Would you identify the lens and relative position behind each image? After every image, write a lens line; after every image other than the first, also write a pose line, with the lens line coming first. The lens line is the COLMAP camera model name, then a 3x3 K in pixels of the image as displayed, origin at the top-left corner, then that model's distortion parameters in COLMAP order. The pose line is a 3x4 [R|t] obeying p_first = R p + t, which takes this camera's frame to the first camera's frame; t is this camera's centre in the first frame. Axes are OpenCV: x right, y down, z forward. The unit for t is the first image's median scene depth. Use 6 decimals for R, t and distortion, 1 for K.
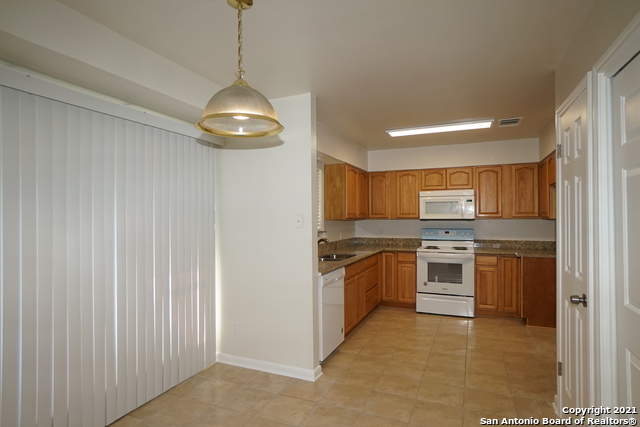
lens RADIAL K [[360.6, 0, 321.0], [0, 360.6, 214.2], [0, 0, 1]] dist [-0.003656, -0.000226]
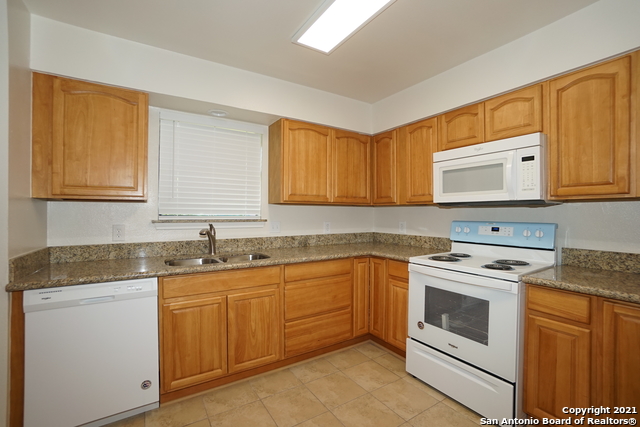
lens RADIAL K [[287.7, 0, 320.0], [0, 287.7, 212.3], [0, 0, 1]] dist [-0.014215, 0.000344]
pose [[0.821128, 0.006511, -0.570707, 0.390107], [-0.003708, 0.999975, 0.006074, 0.025982], [0.570732, -0.002871, 0.821131, 0.551538]]
